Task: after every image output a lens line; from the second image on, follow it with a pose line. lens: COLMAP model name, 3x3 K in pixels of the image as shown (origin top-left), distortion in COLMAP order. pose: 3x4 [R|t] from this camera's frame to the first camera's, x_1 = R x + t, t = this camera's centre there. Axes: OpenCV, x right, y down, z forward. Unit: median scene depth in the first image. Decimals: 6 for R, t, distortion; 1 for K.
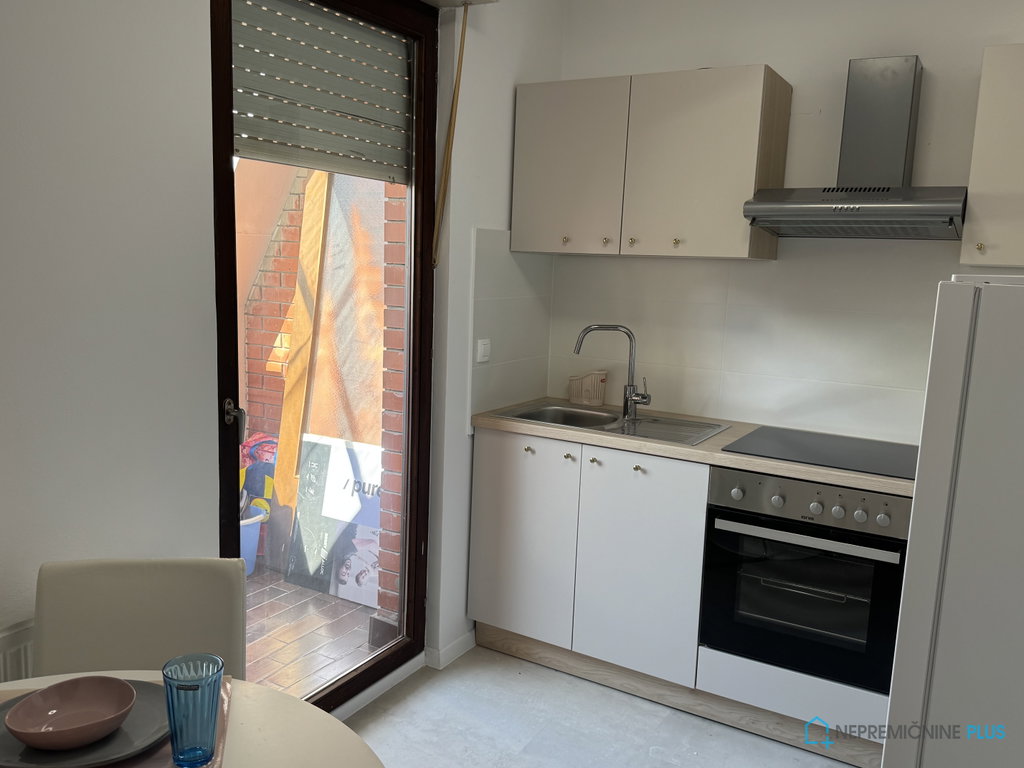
lens RADIAL K [[815.9, 0, 512.0], [0, 815.9, 384.0], [0, 0, 1]] dist [0.001331, 0.000094]
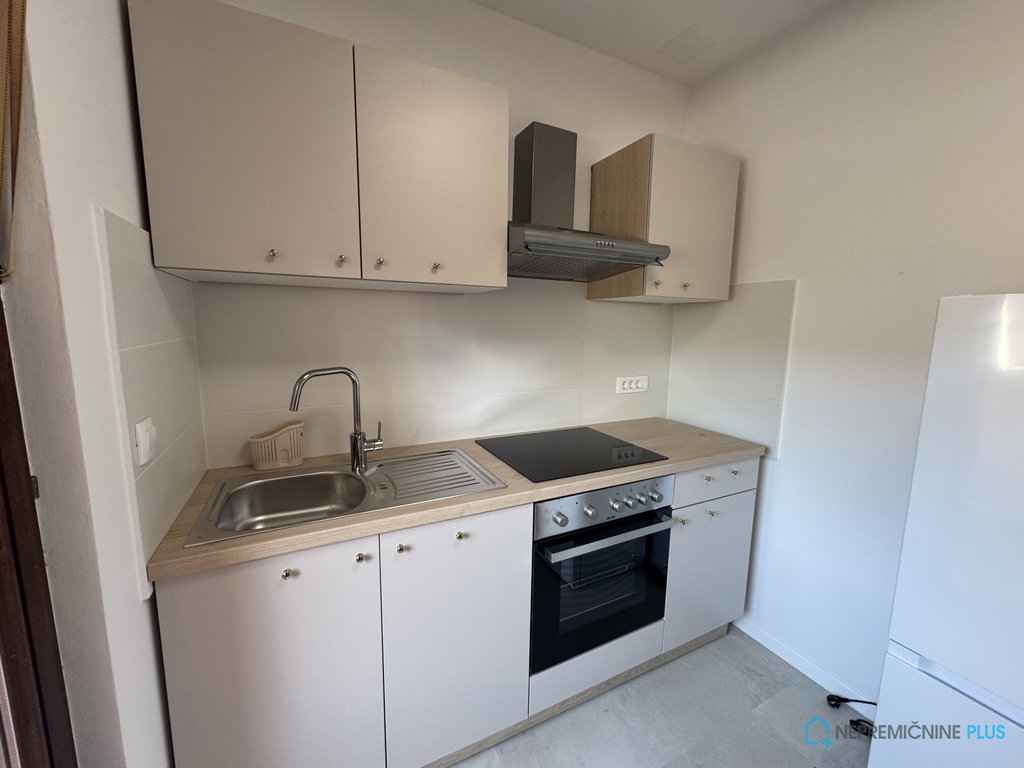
lens RADIAL K [[400.5, 0, 512.0], [0, 400.5, 384.0], [0, 0, 1]] dist [-0.009975, -0.000037]
pose [[0.540020, -0.150578, 0.828073, -0.123582], [0.131991, 0.986843, 0.093373, -0.075387], [-0.831238, 0.058875, 0.552790, 0.671161]]
